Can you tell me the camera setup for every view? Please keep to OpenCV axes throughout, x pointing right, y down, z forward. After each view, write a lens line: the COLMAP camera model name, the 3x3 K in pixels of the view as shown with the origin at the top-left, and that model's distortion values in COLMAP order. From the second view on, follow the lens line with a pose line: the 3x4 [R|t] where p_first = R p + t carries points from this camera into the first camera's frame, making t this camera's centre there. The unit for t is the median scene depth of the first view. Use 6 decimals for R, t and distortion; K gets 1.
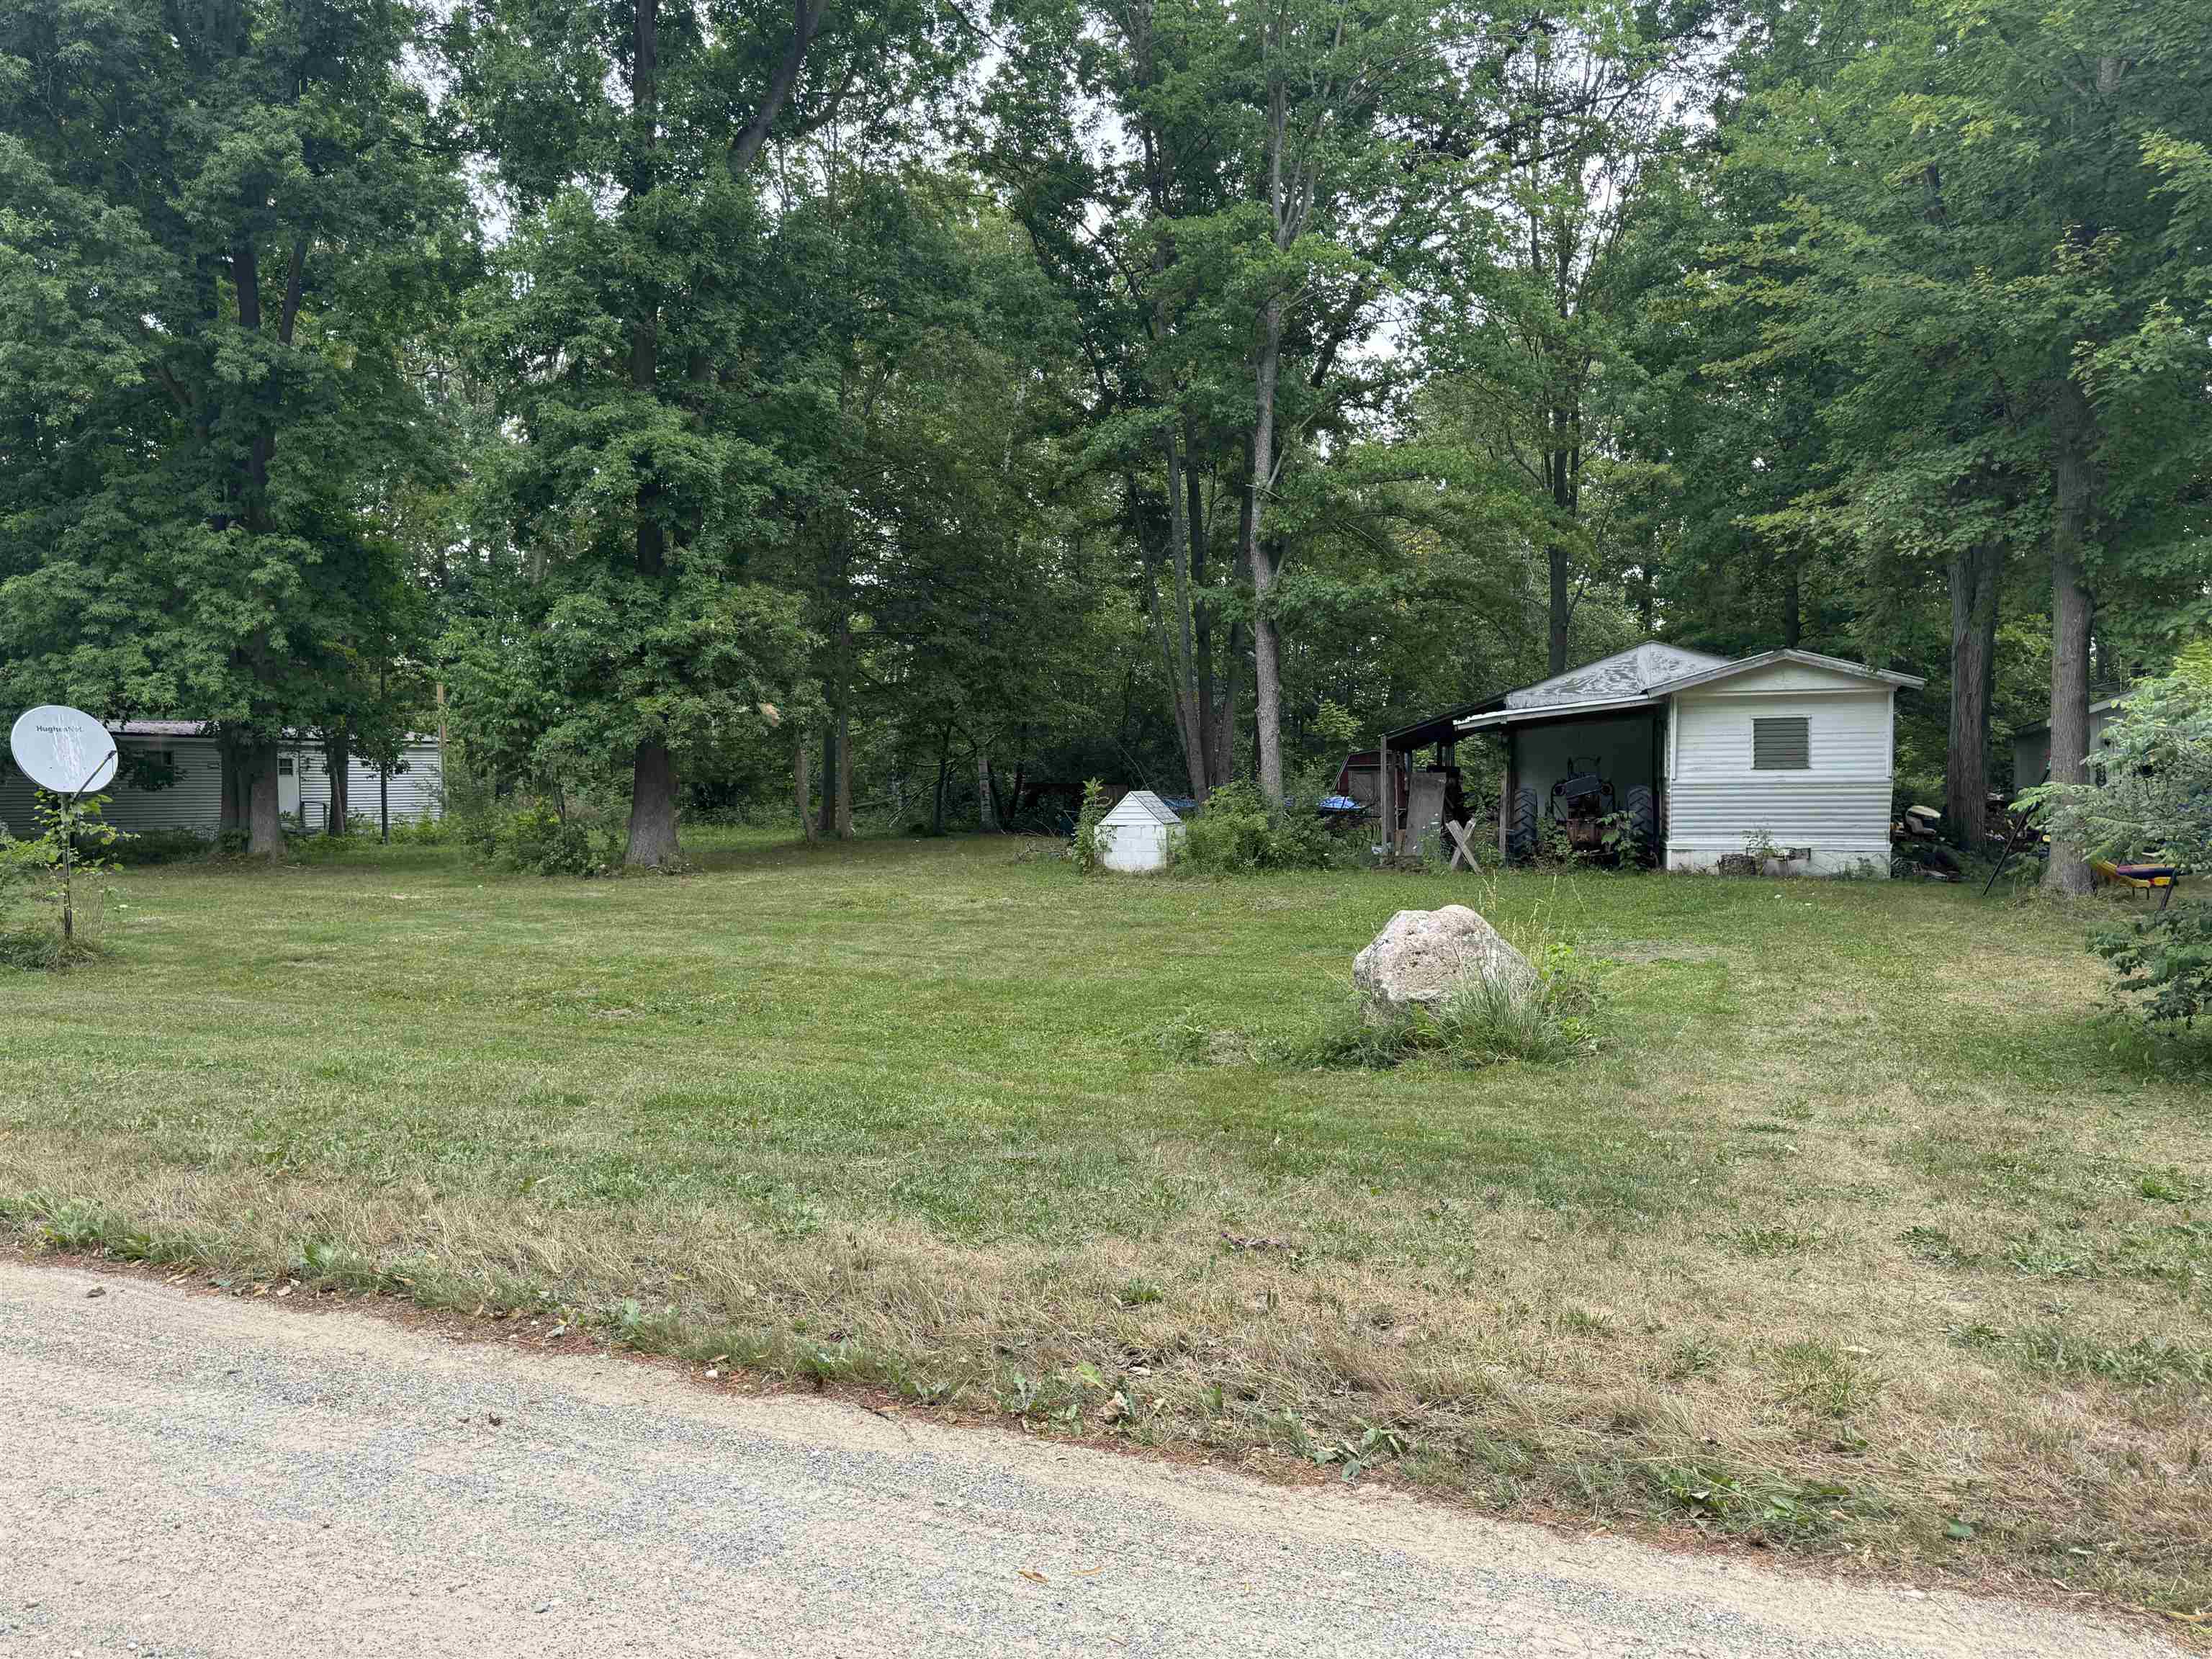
lens RADIAL K [[1604.7, 0, 1111.2], [0, 1604.7, 834.4], [0, 0, 1]] dist [0.035248, -0.018711]
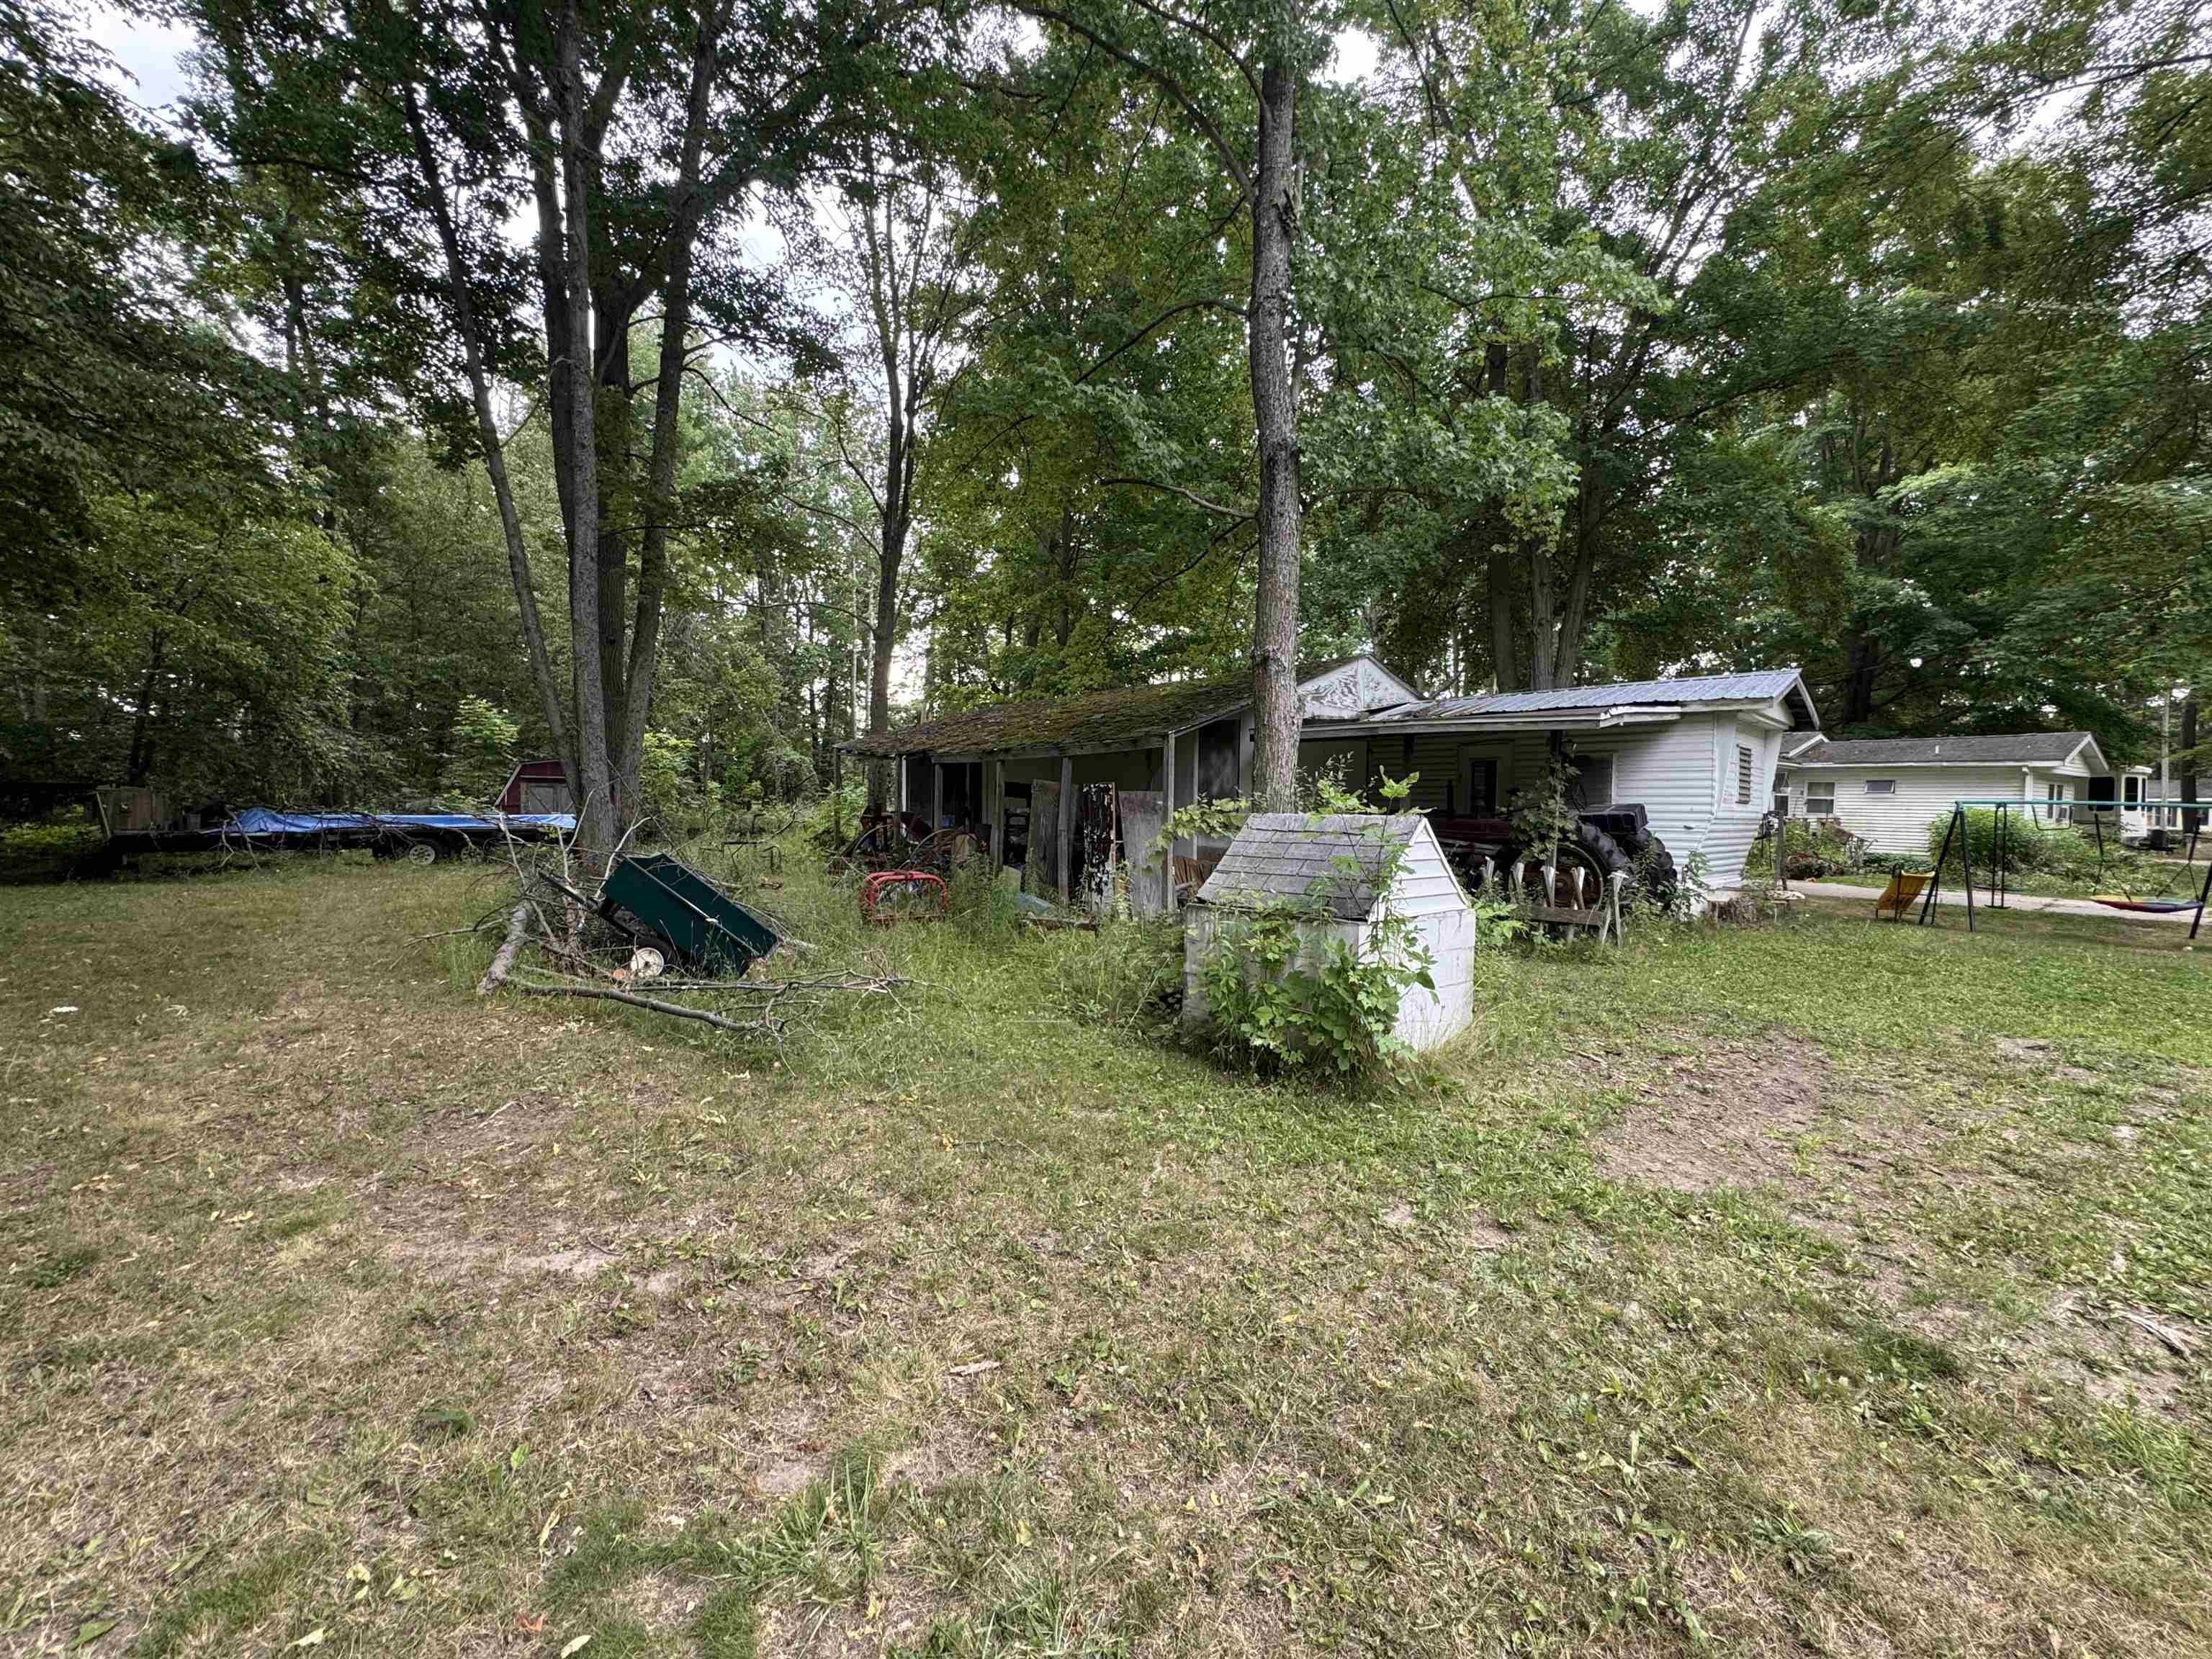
lens RADIAL K [[889.6, 0, 1106.3], [0, 889.6, 828.9], [0, 0, 1]] dist [-0.005527, 0.000426]
pose [[0.500049, 0.000129, 0.865997, -0.198992], [0.005280, 0.999981, -0.003198, -0.025411], [-0.865981, 0.006171, 0.500038, 1.021379]]
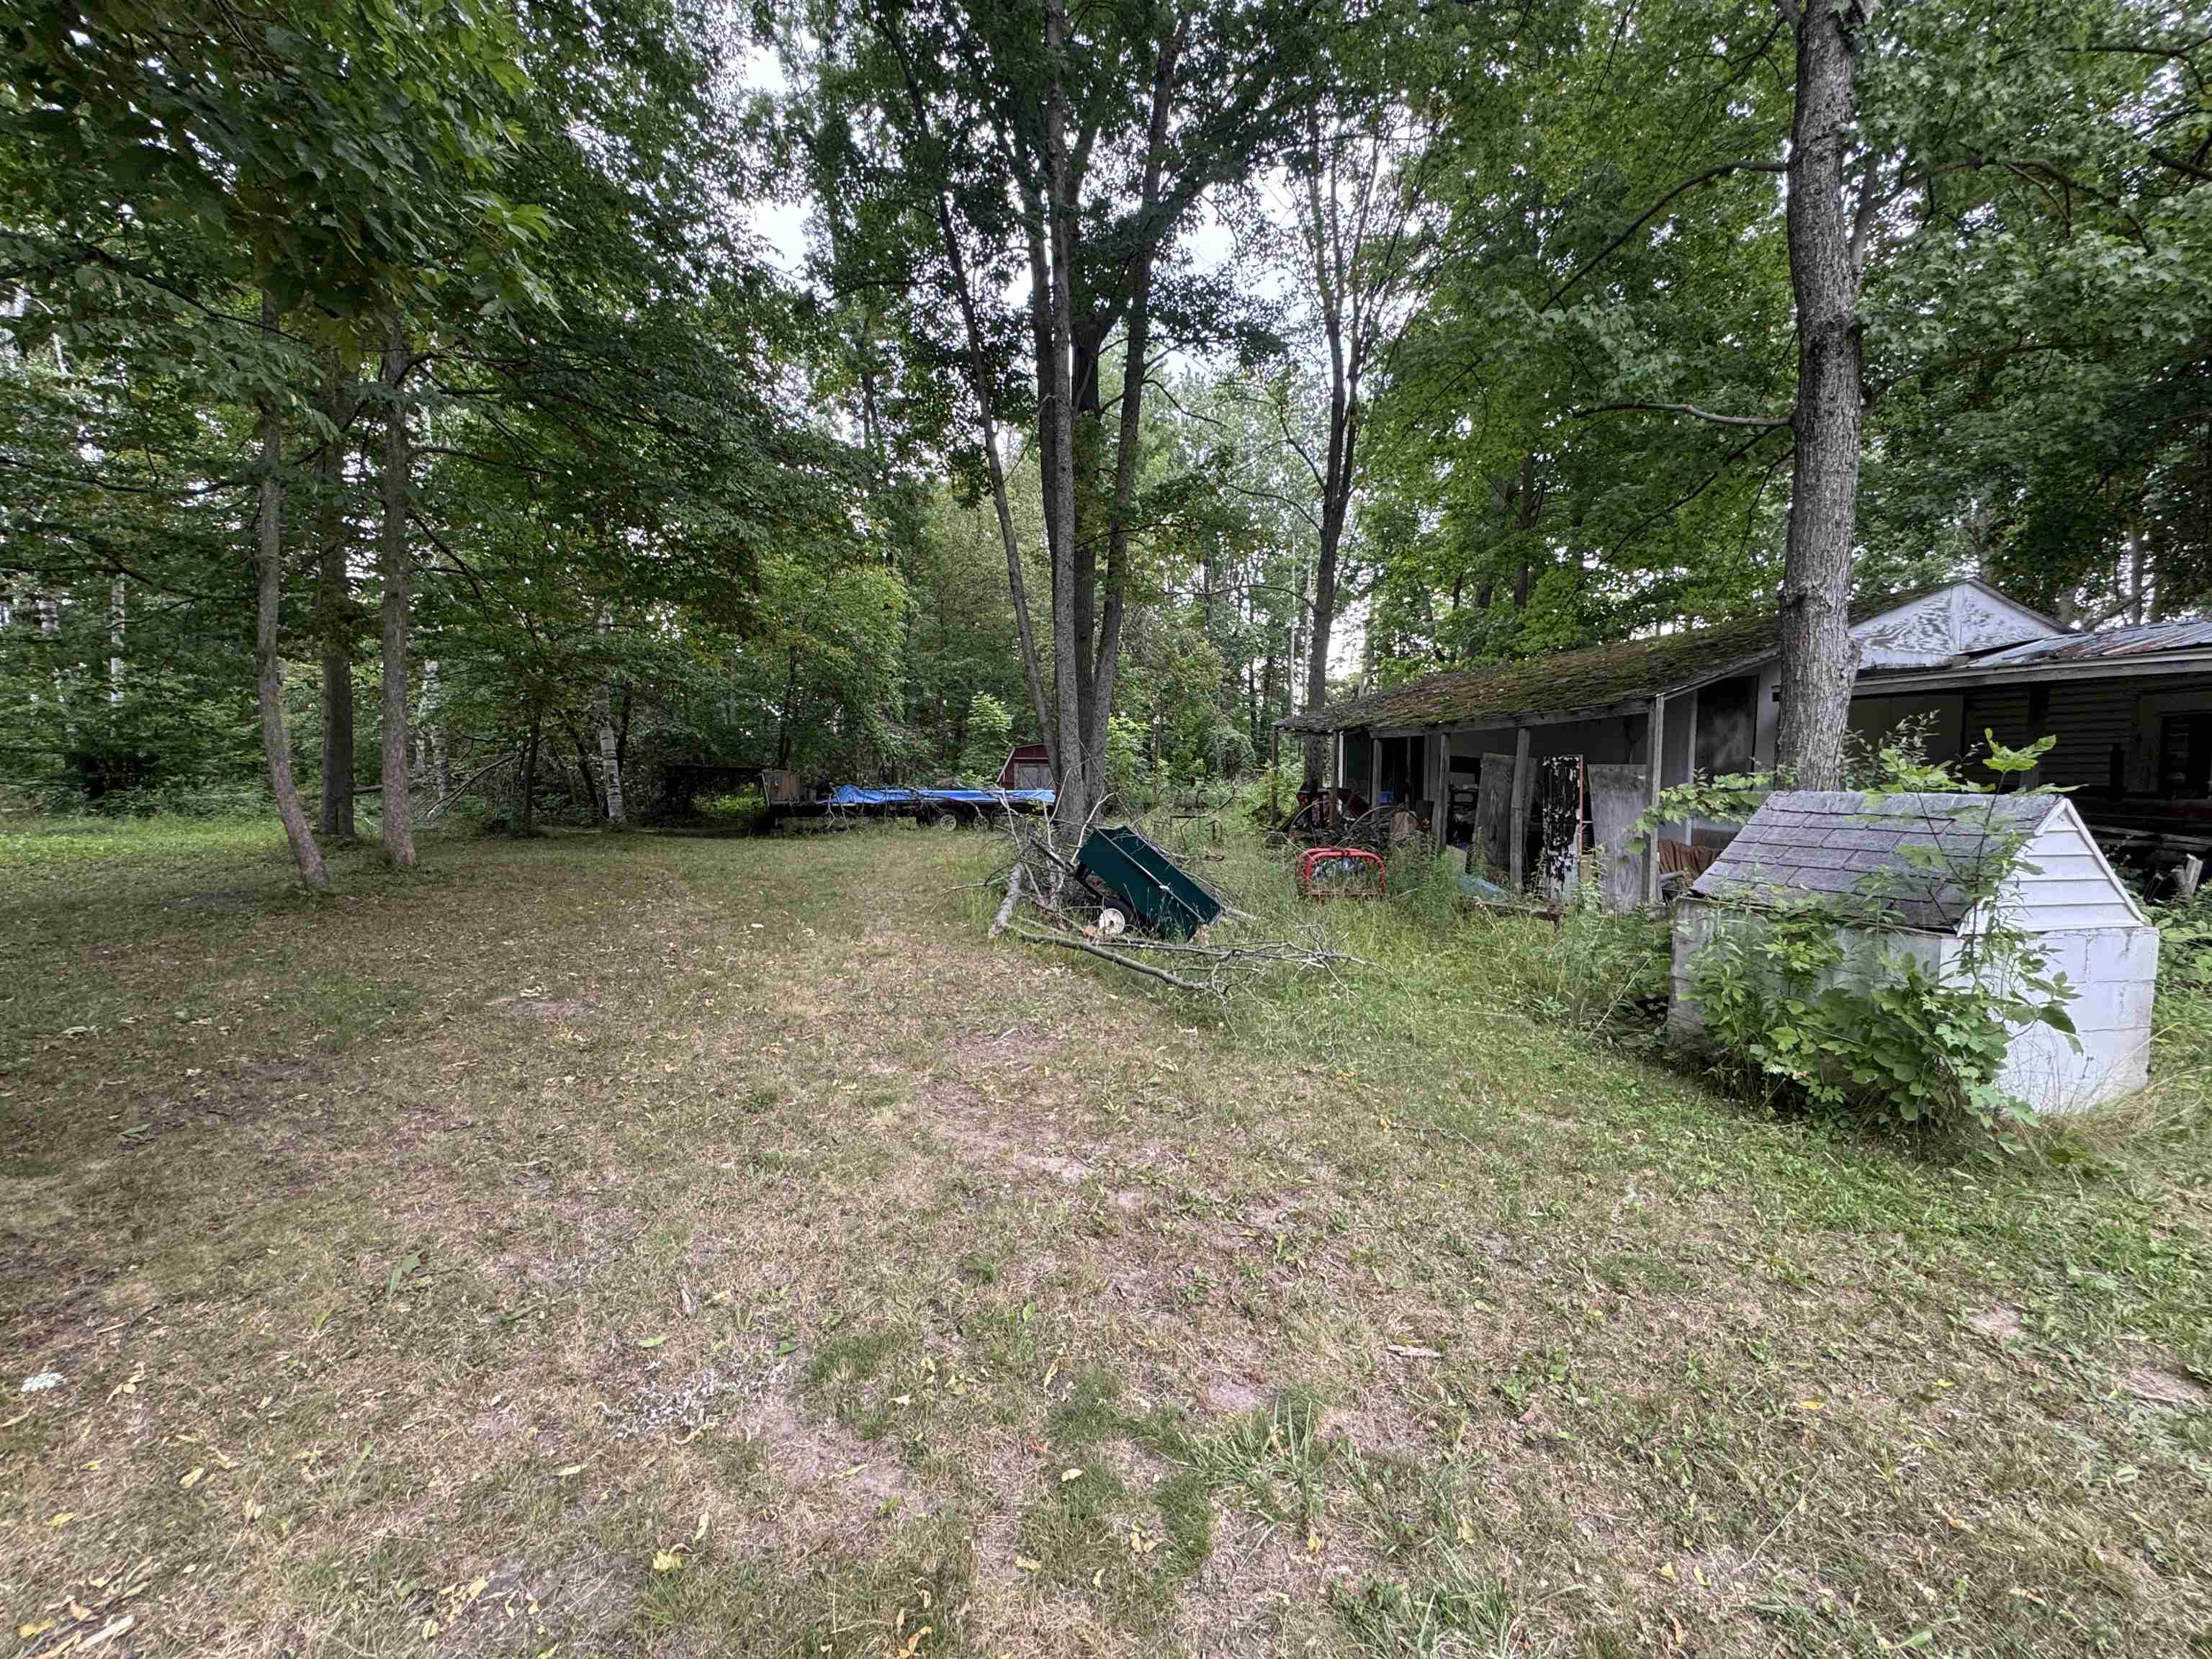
lens RADIAL K [[889.6, 0, 1100.7], [0, 889.6, 829.0], [0, 0, 1]] dist [-0.005527, 0.000426]
pose [[0.846309, -0.007756, 0.532635, -0.201361], [-0.005965, 0.999693, 0.024035, -0.025602], [-0.532658, -0.023518, 0.846004, 1.020811]]
